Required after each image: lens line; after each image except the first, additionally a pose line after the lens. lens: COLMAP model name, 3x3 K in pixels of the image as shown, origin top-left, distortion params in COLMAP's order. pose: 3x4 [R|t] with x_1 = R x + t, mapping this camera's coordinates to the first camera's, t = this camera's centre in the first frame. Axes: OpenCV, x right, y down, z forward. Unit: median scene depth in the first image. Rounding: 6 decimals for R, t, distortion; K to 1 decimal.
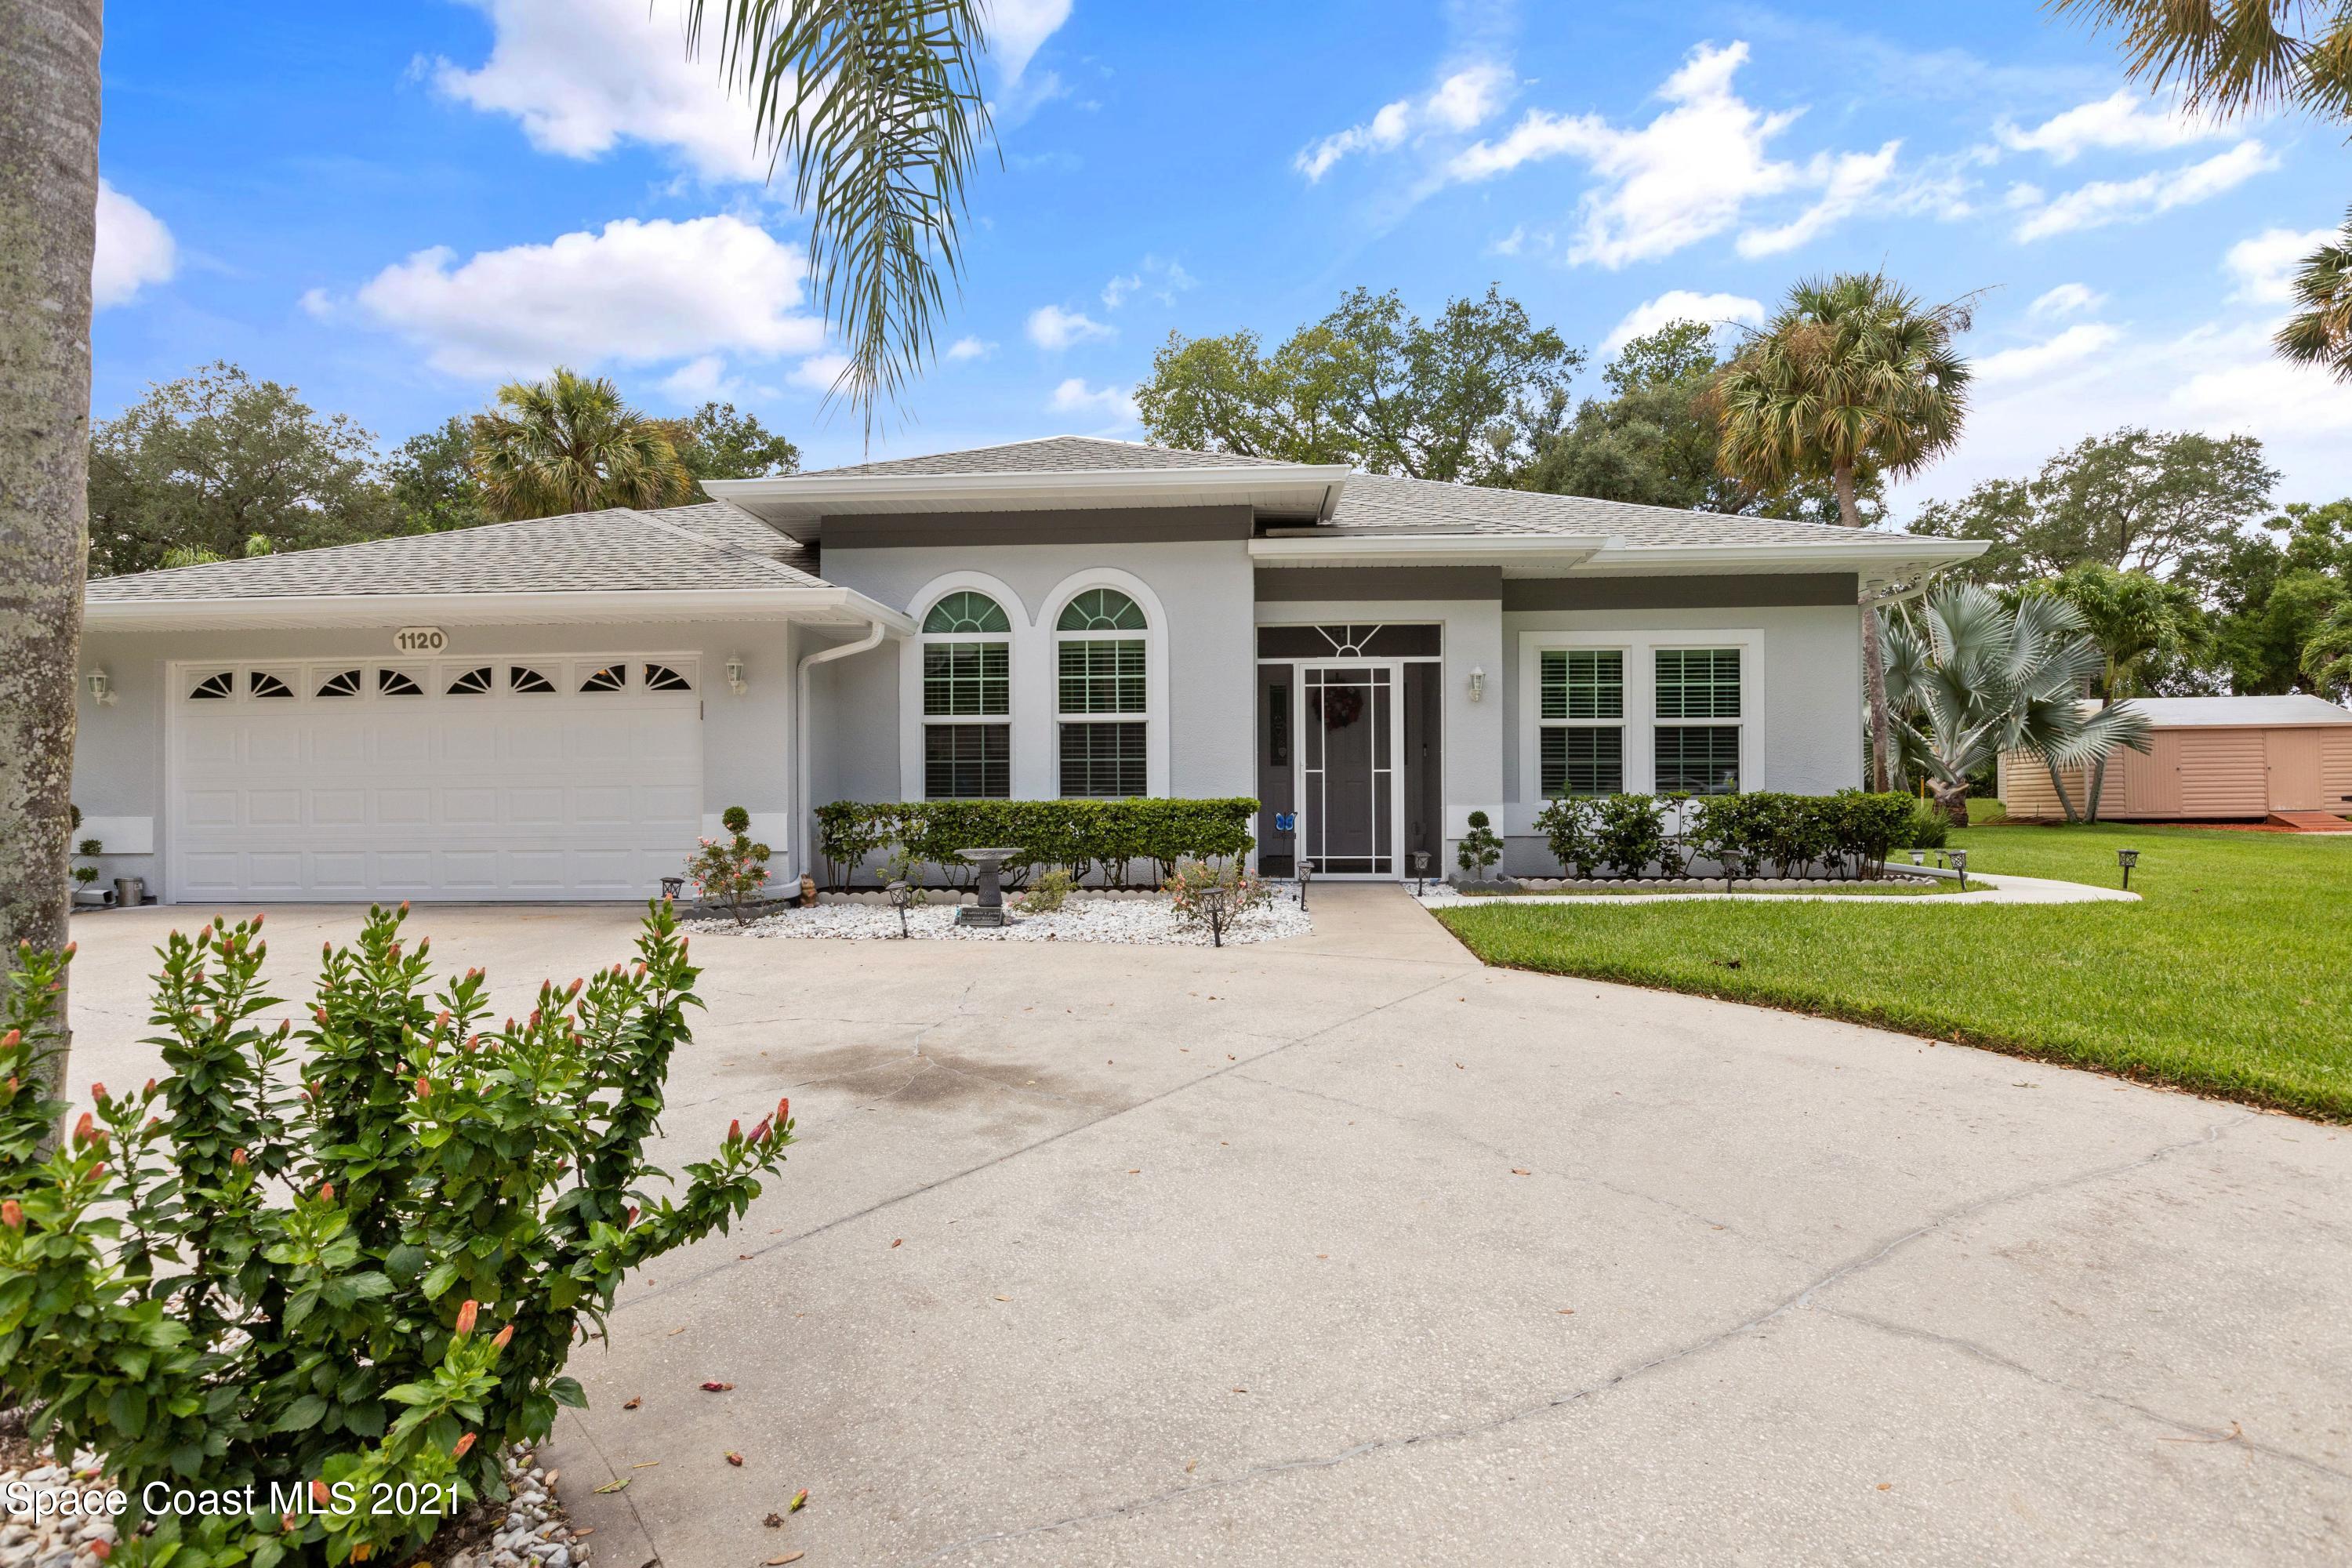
lens RADIAL K [[1203.4, 0, 1171.1], [0, 1203.4, 795.2], [0, 0, 1]] dist [-0.002277, -0.000581]
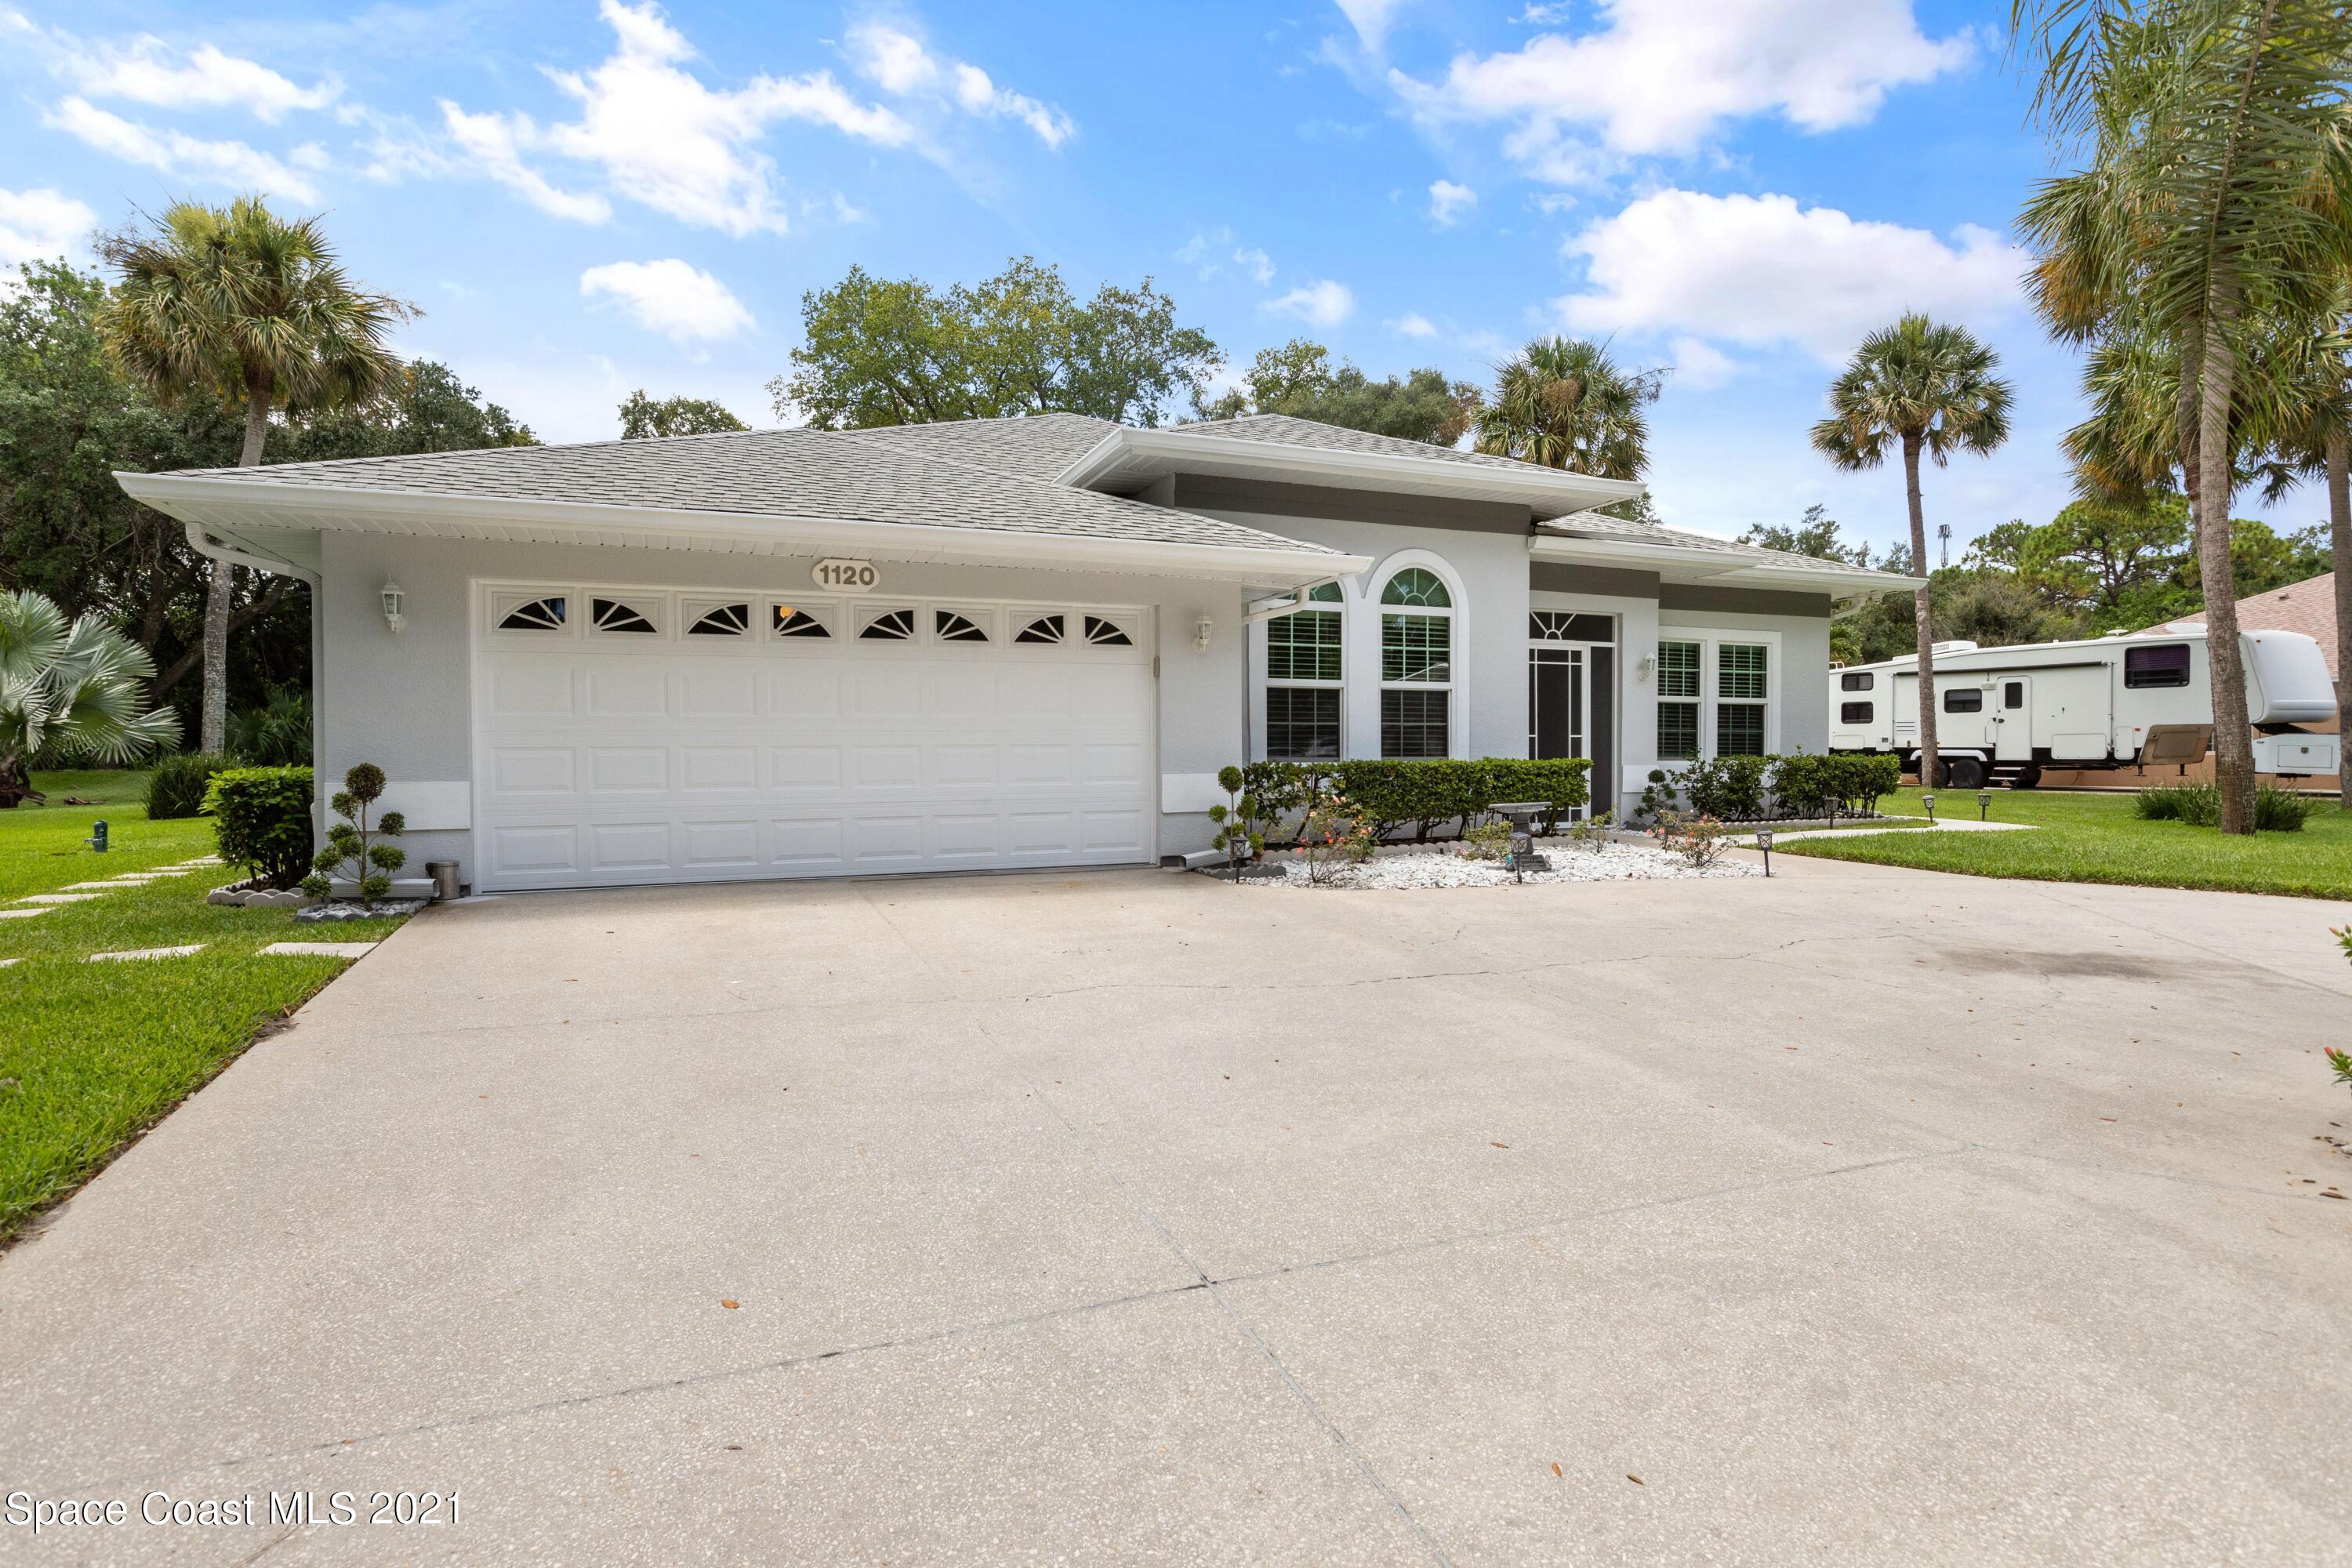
lens RADIAL K [[1205.5, 0, 1176.0], [0, 1205.5, 784.0], [0, 0, 1]] dist [-0.003392, 0.000183]
pose [[0.895922, -0.008030, 0.444140, -0.725877], [-0.001187, 0.999790, 0.020471, 0.003282], [-0.444211, -0.018867, 0.895724, 0.104801]]
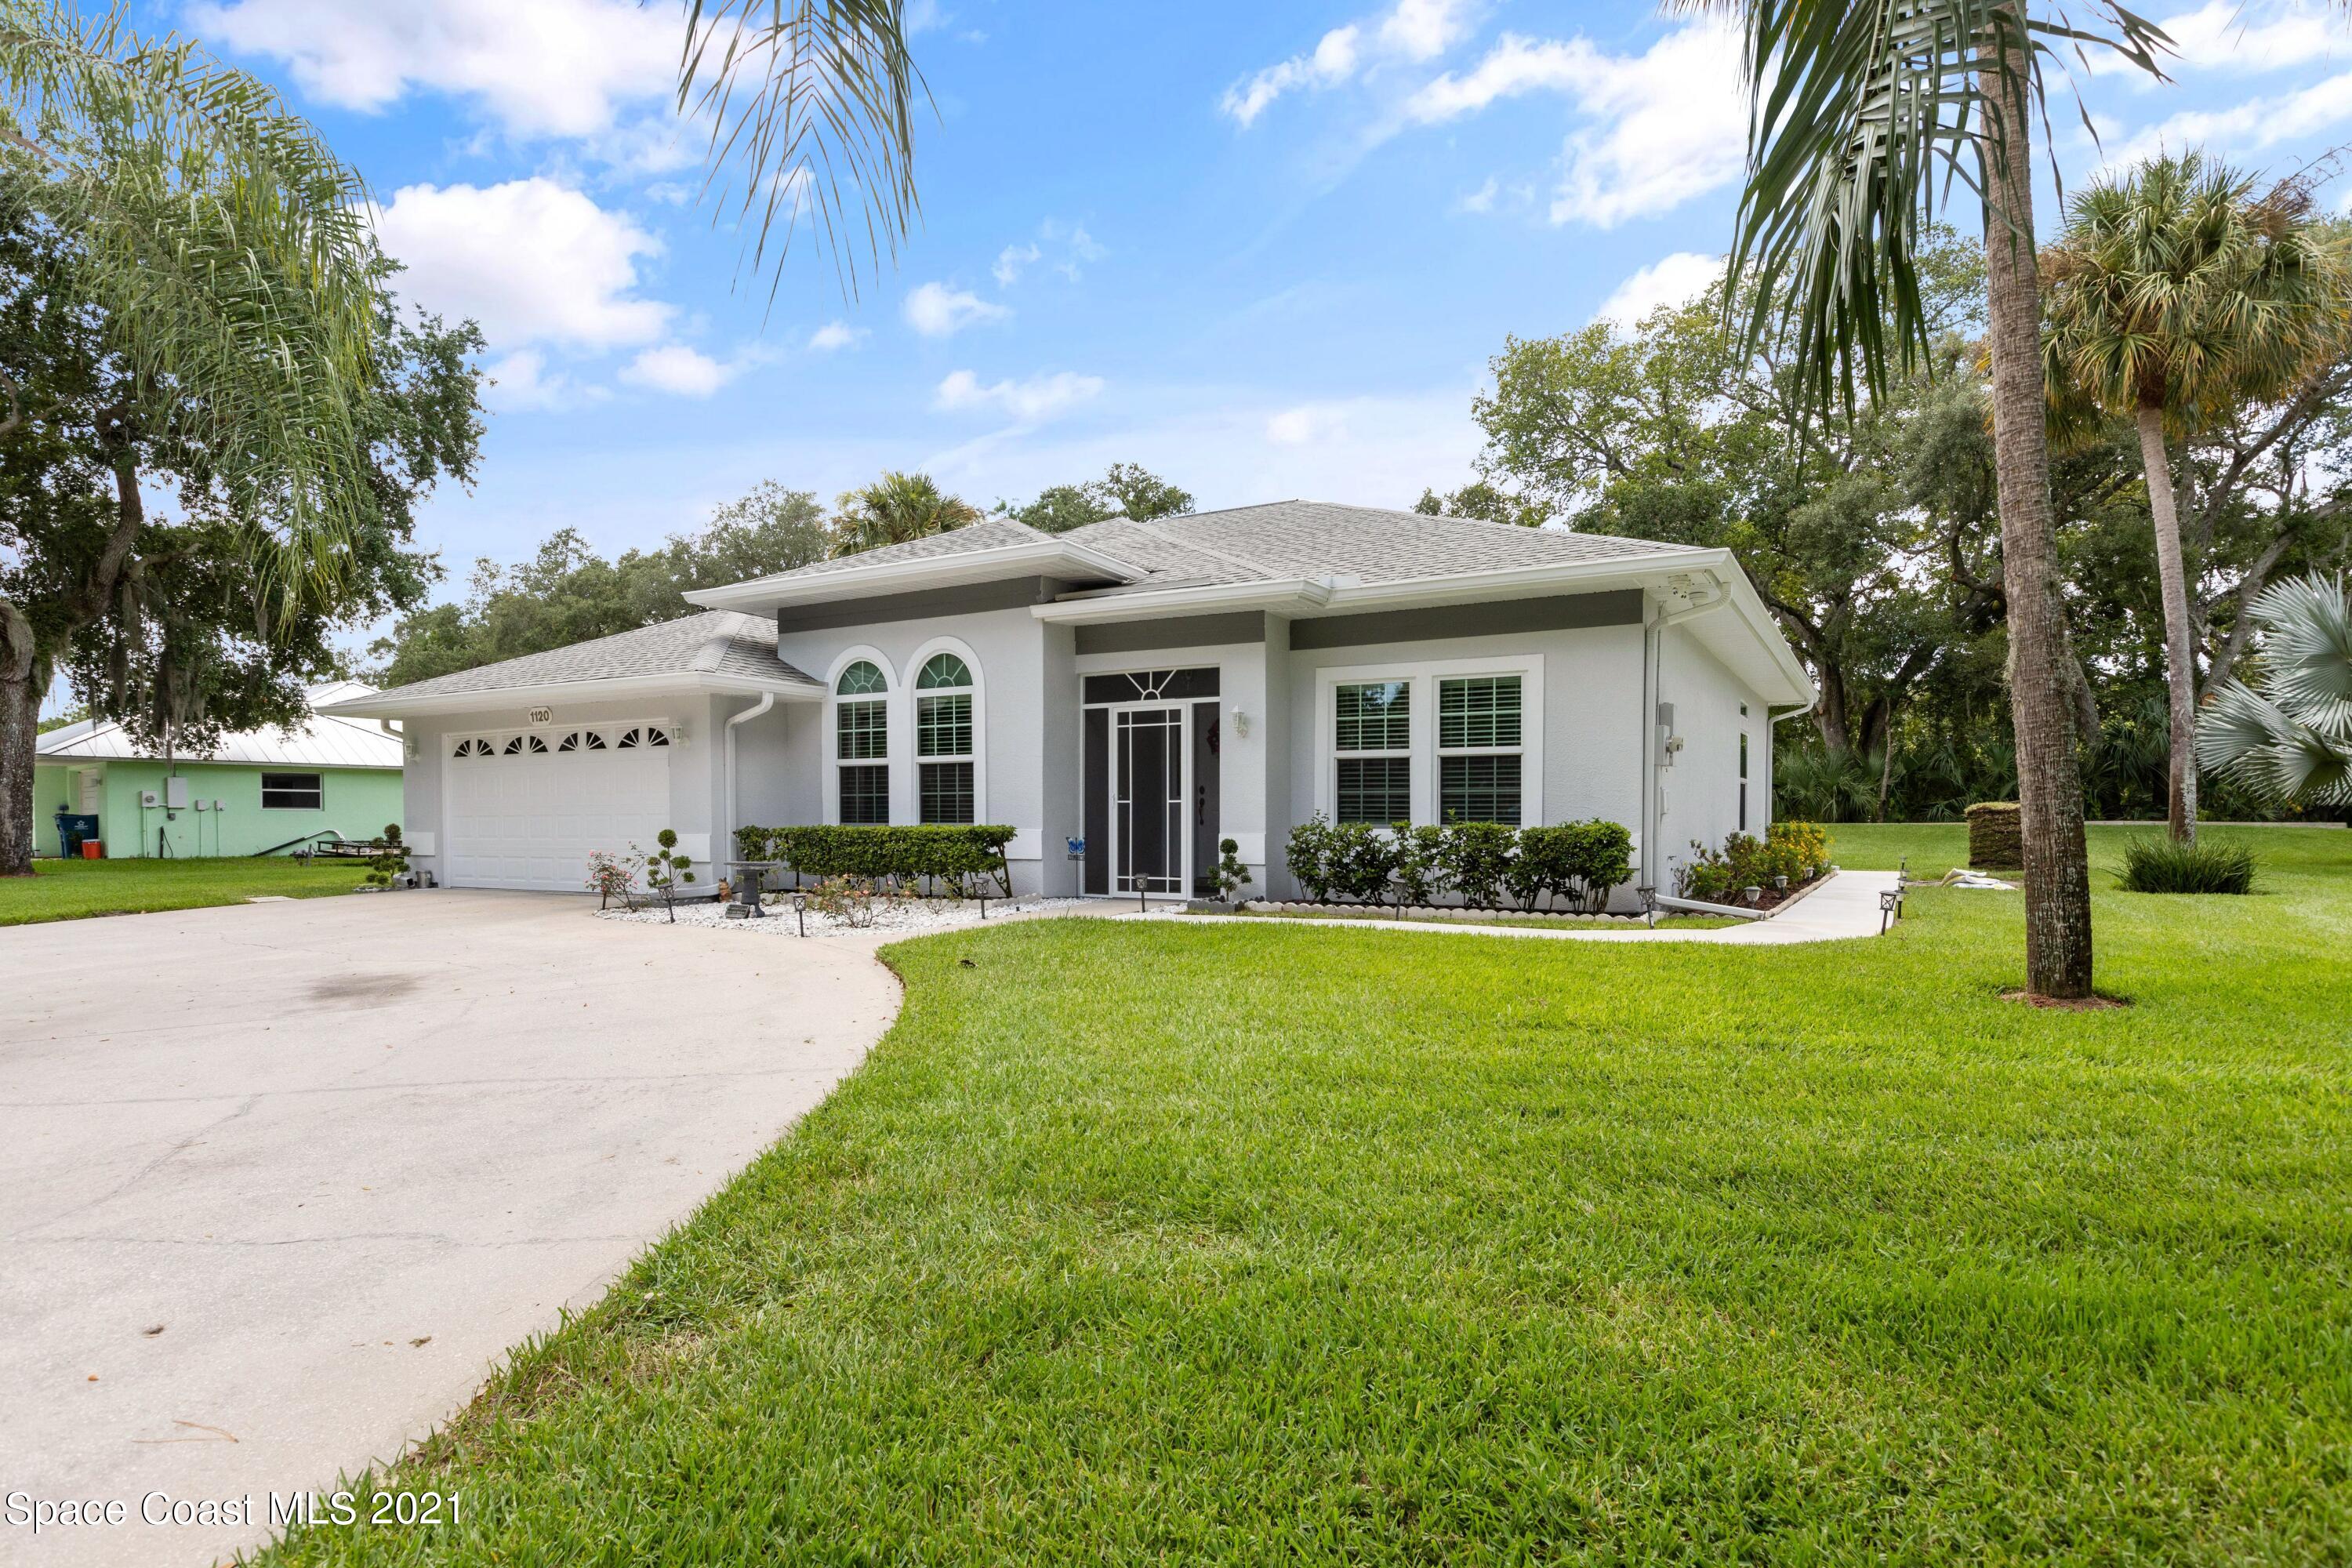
lens RADIAL K [[1237.4, 0, 1173.3], [0, 1237.4, 851.0], [0, 0, 1]] dist [0.001883, 0.000509]
pose [[0.896044, 0.015866, -0.443681, 0.696131], [-0.003402, 0.999577, 0.028874, -0.007578], [0.443952, -0.024363, 0.895720, -0.029310]]
